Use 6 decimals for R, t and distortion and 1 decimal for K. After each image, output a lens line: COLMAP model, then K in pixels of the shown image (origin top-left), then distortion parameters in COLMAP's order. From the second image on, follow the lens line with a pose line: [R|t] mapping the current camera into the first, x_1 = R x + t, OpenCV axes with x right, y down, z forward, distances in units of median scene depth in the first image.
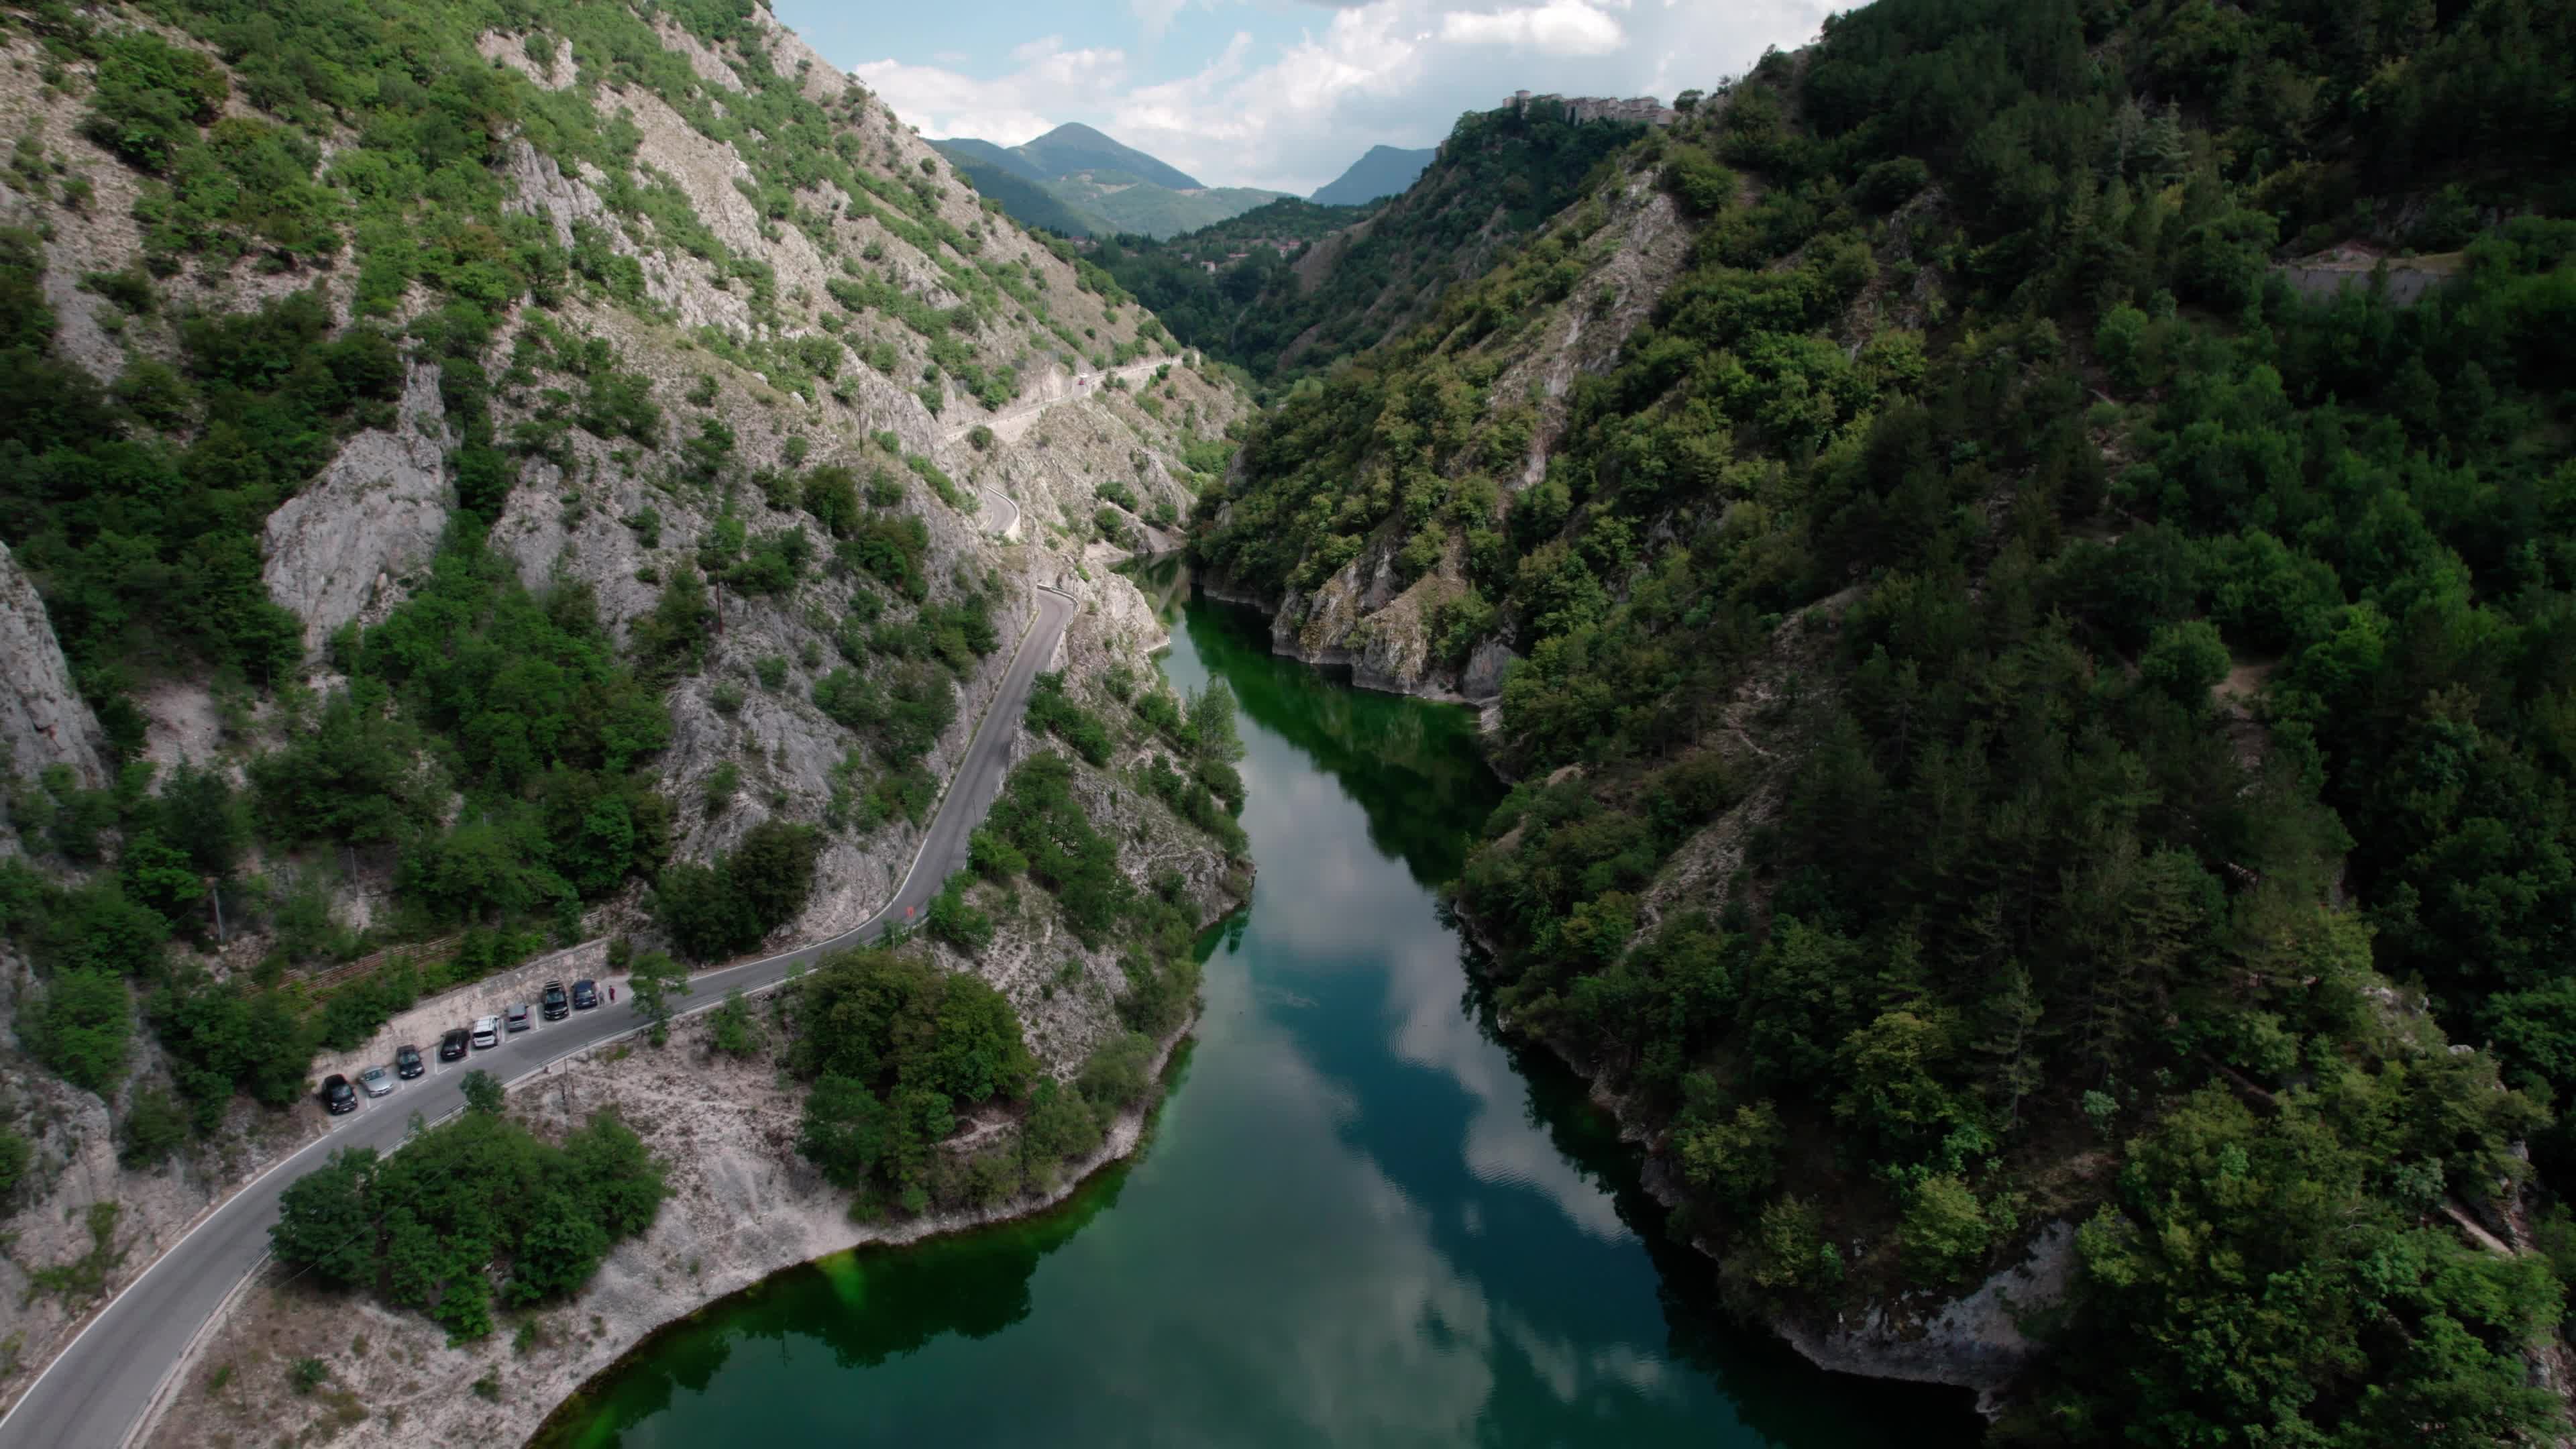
lens RADIAL K [[1654.6, 0, 1292.5], [0, 1654.6, 736.0], [0, 0, 1]] dist [-0.078833, 0.063673]
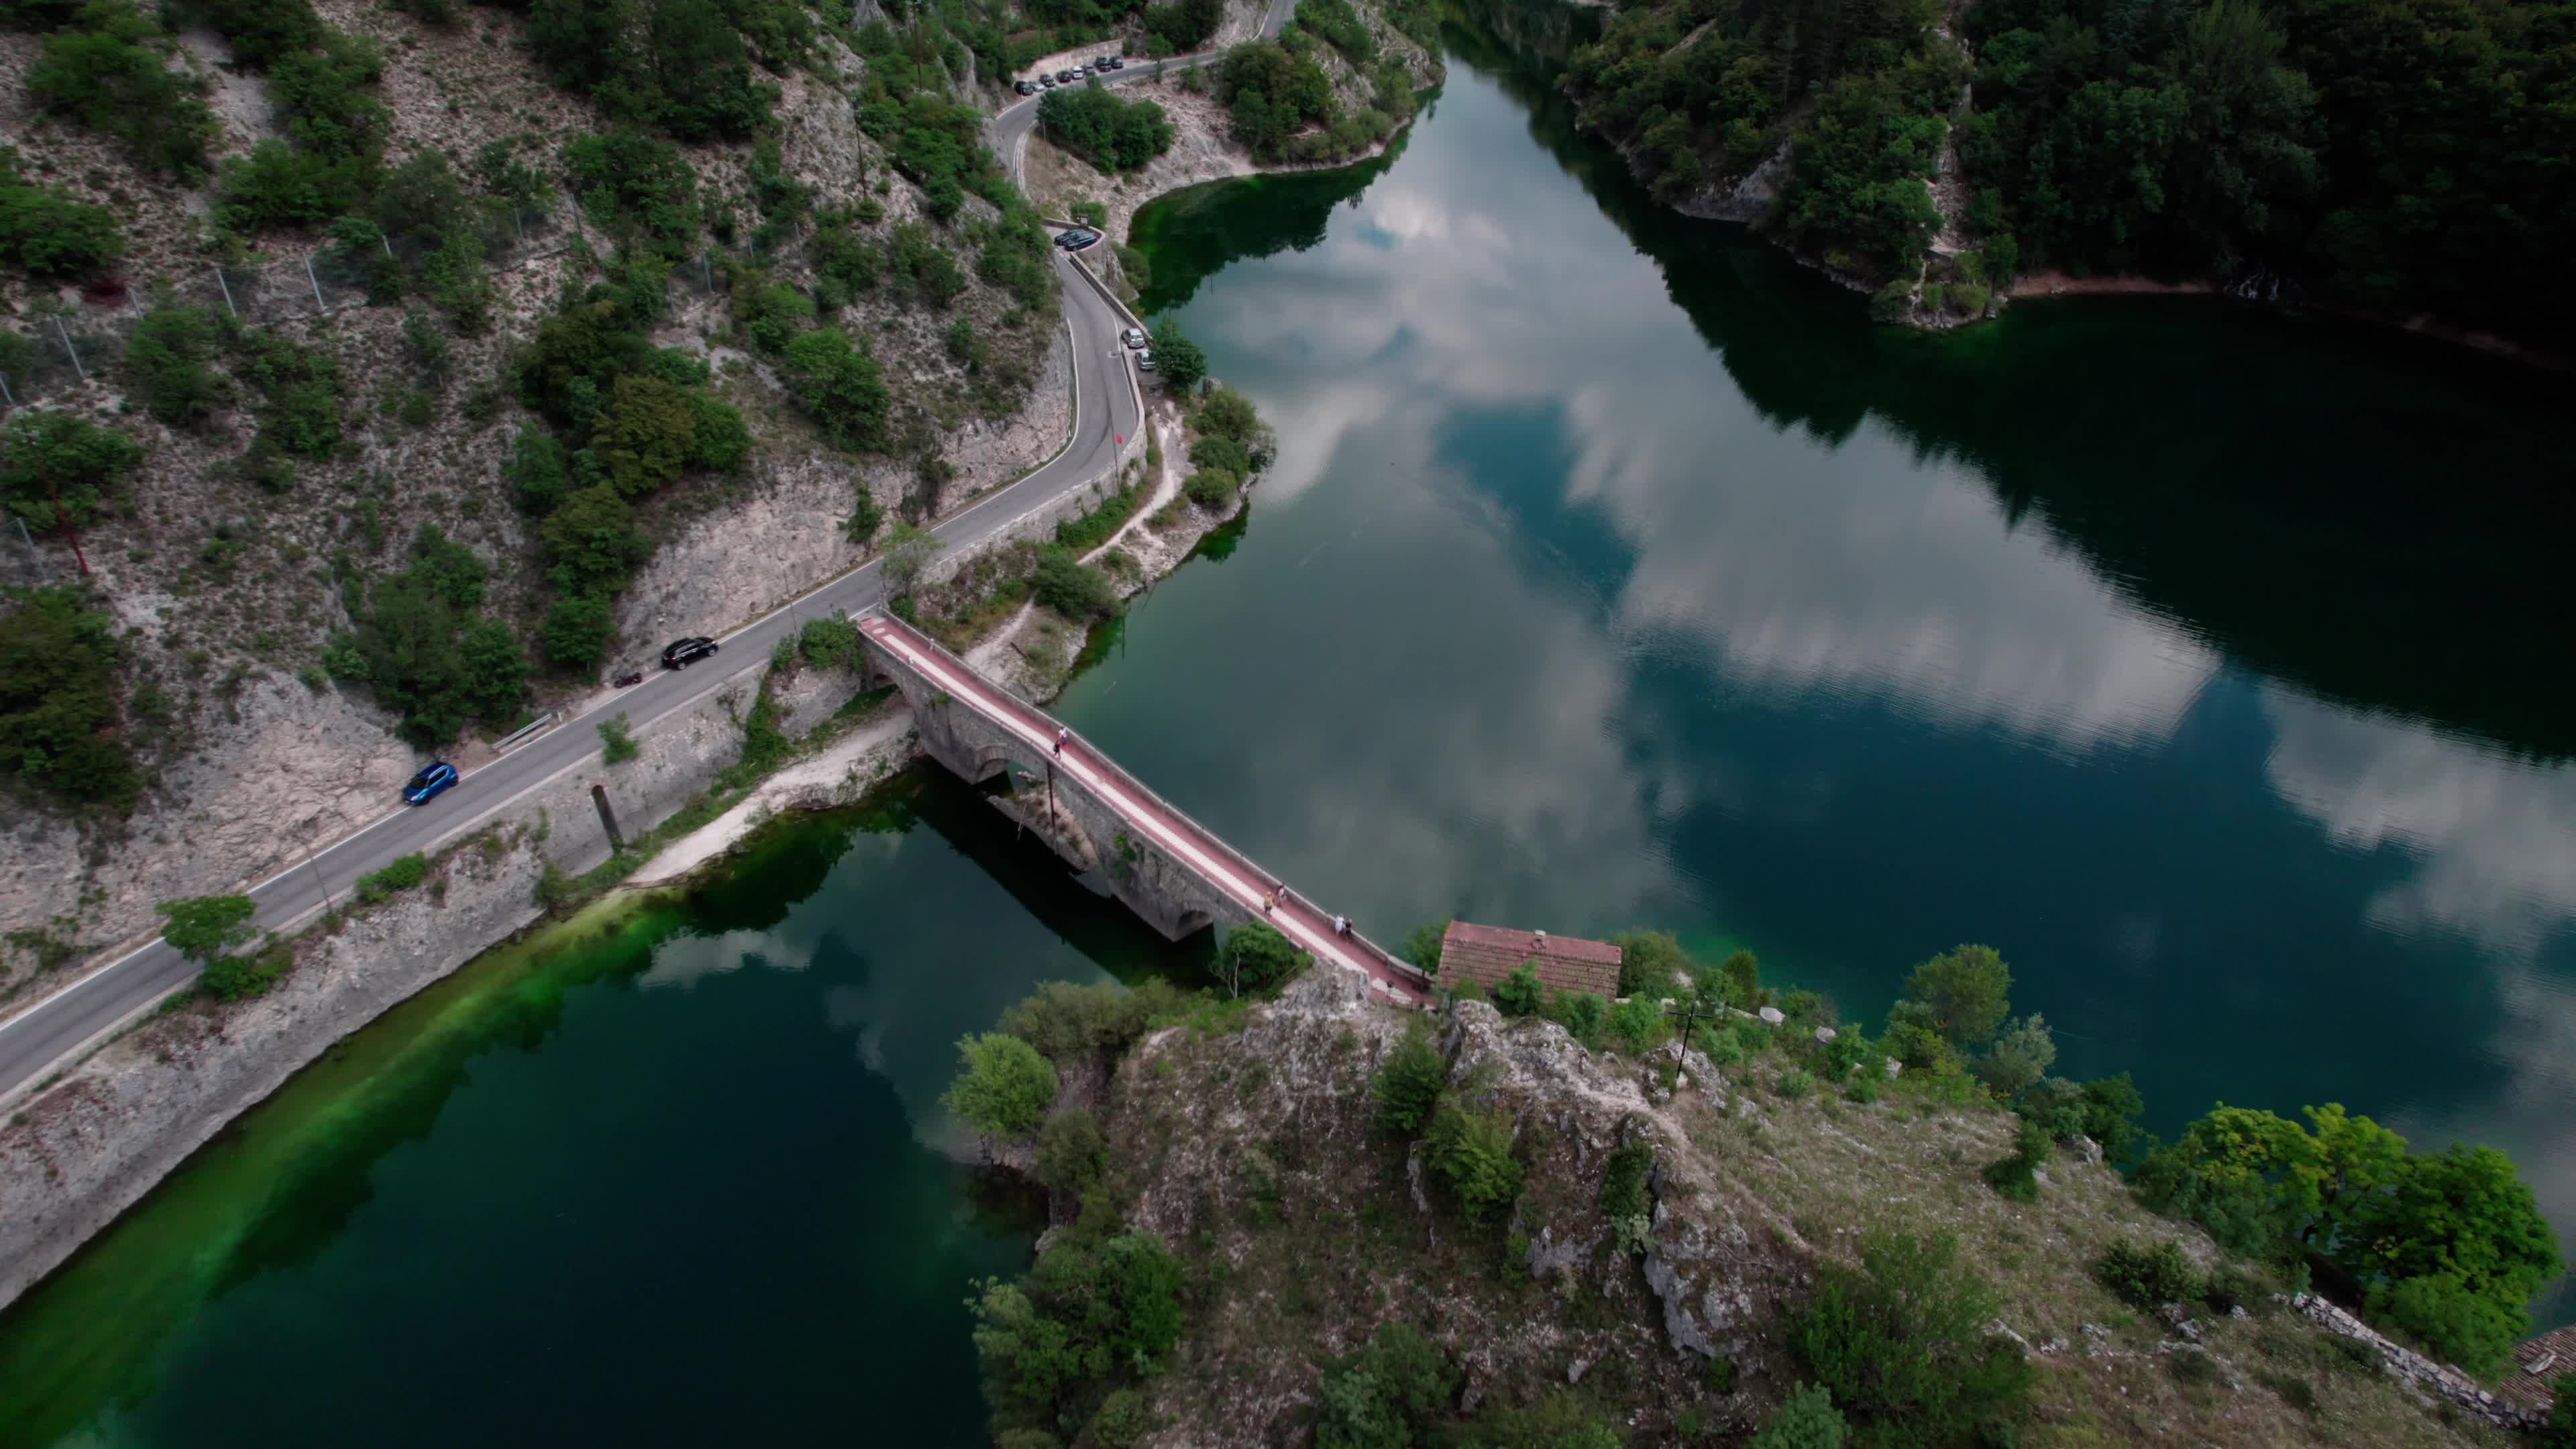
lens RADIAL K [[1654.6, 0, 1289.1], [0, 1654.6, 727.9], [0, 0, 1]] dist [-0.078833, 0.063673]
pose [[0.993542, 0.065936, -0.092335, 0.019730], [-0.033348, 0.947565, 0.317820, 0.237136], [0.108449, -0.312688, 0.943644, -0.953759]]
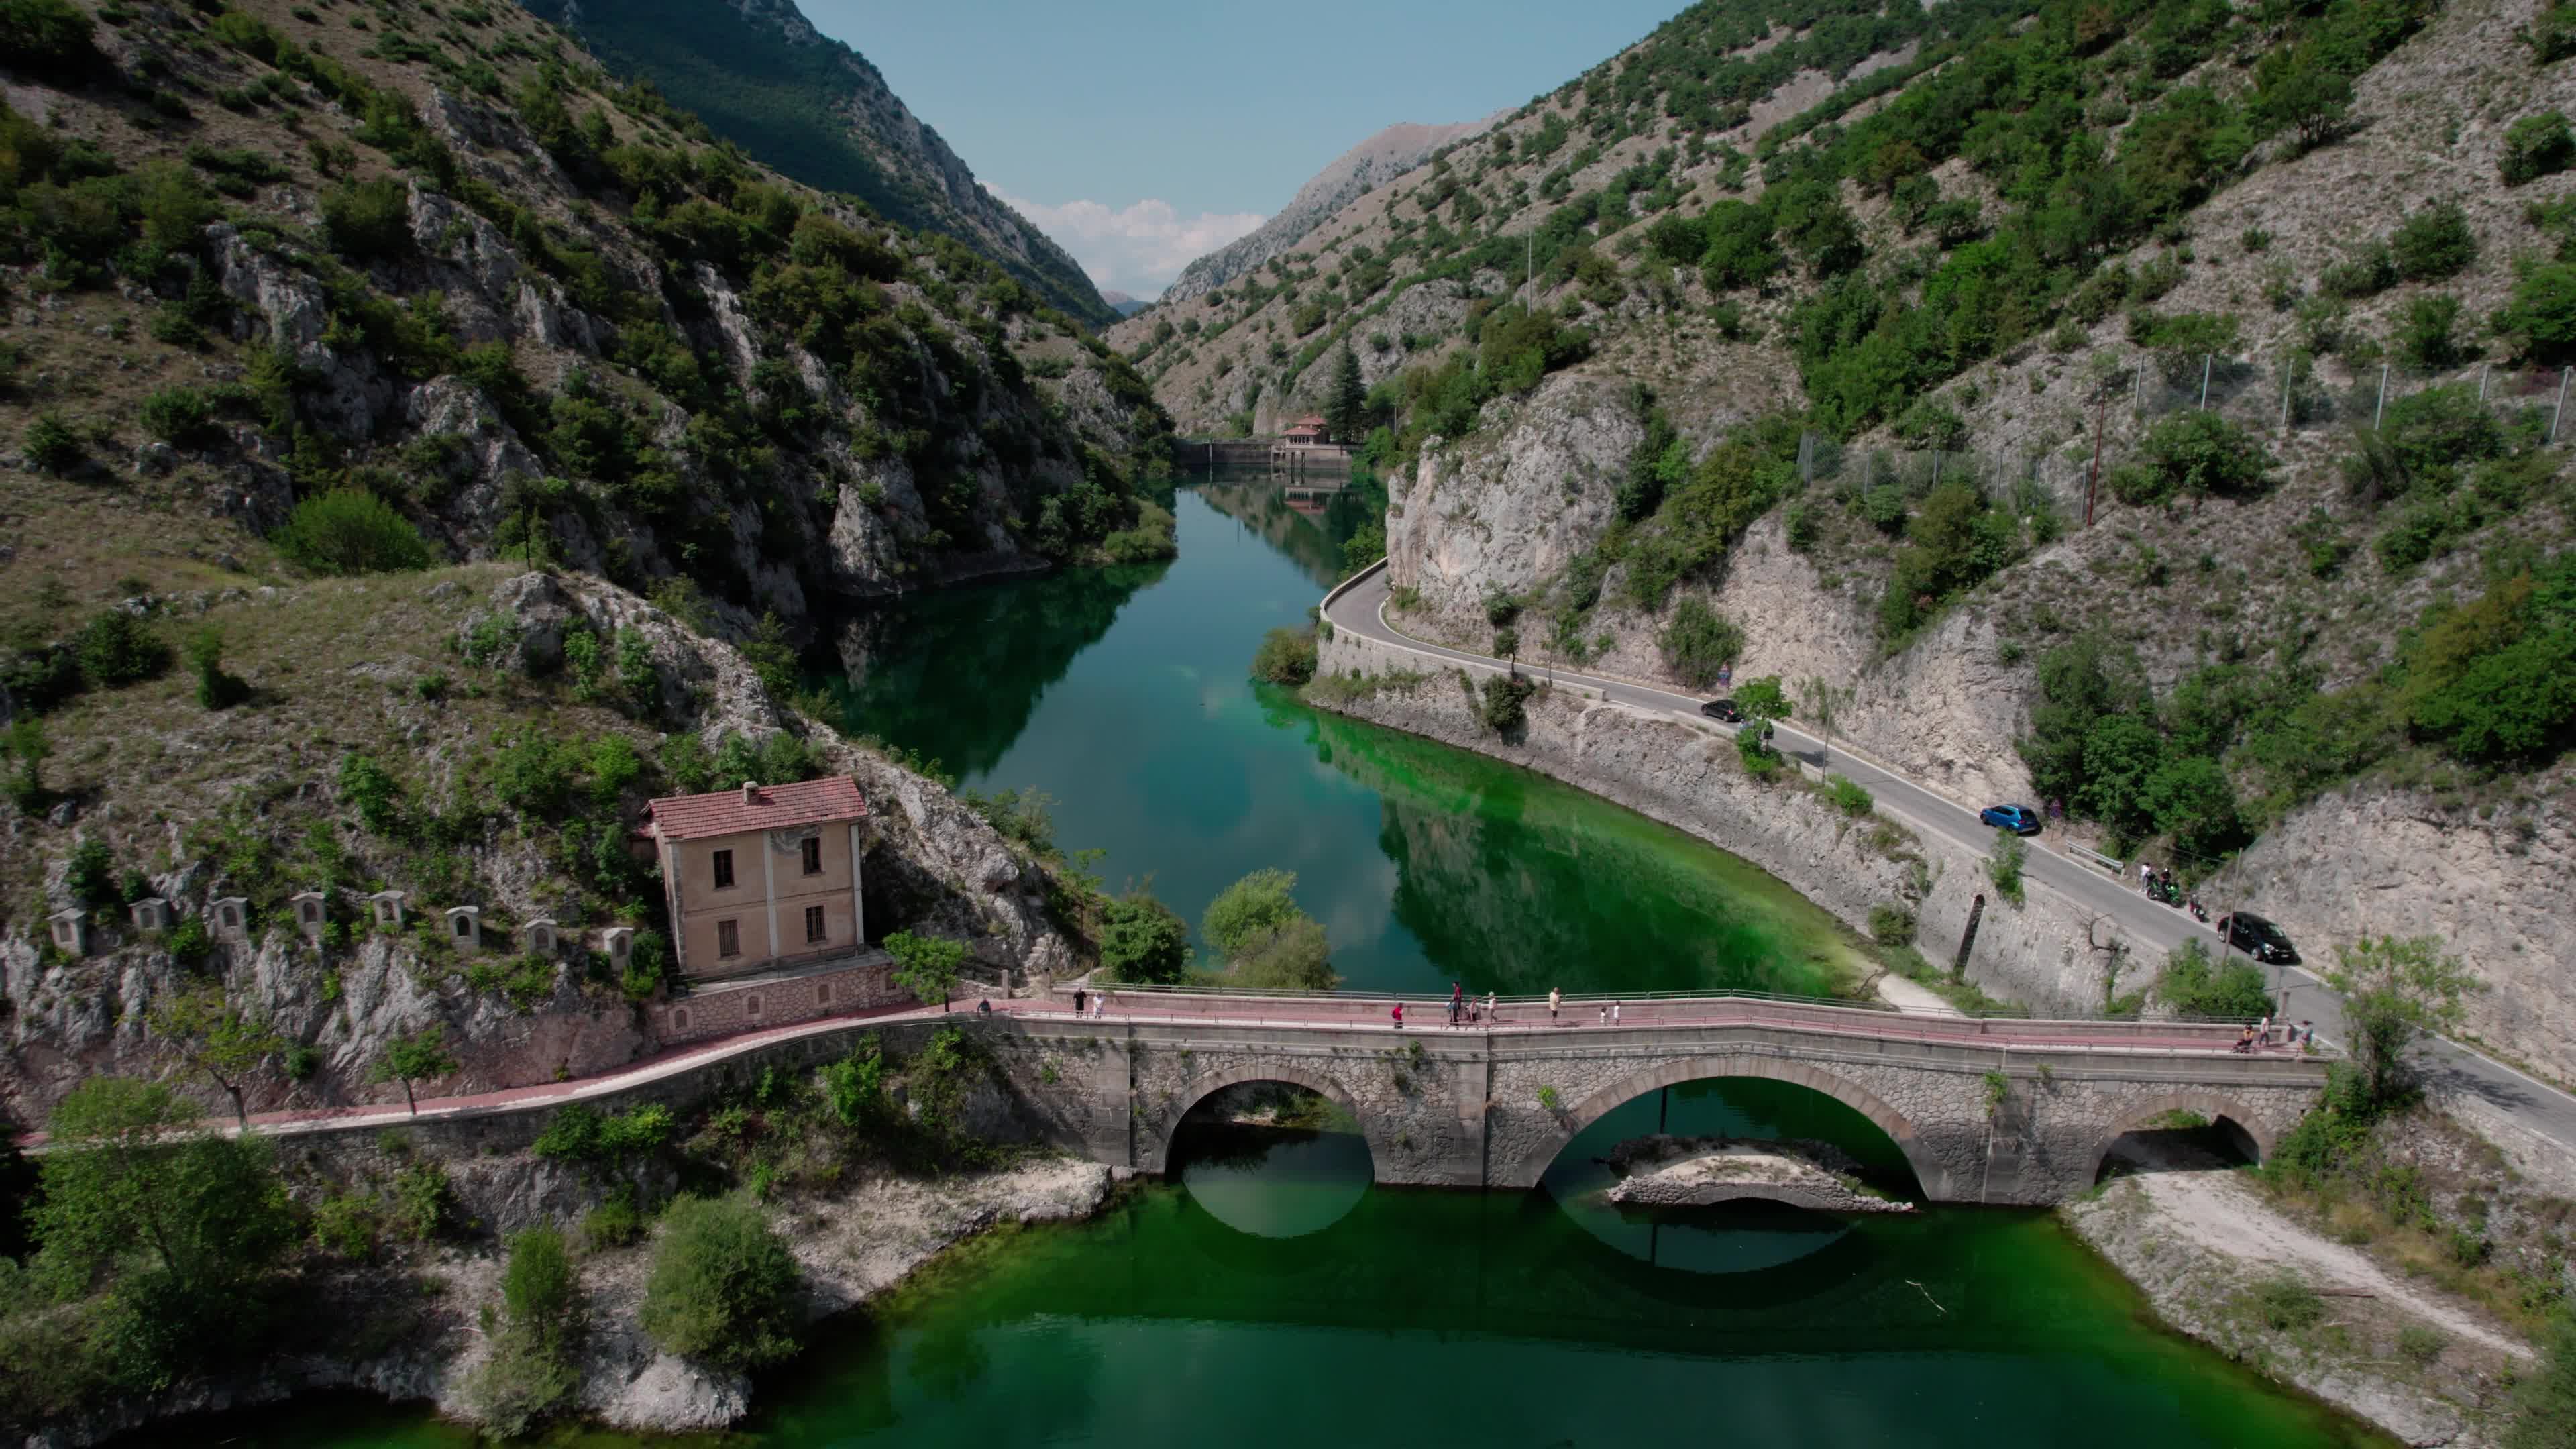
lens RADIAL K [[1654.6, 0, 1287.1], [0, 1654.6, 733.0], [0, 0, 1]] dist [-0.078833, 0.063673]
pose [[-0.790604, 0.133572, -0.597582, 0.192197], [-0.159833, 0.897068, 0.411973, 0.240503], [0.591100, 0.421221, -0.687876, -0.132635]]
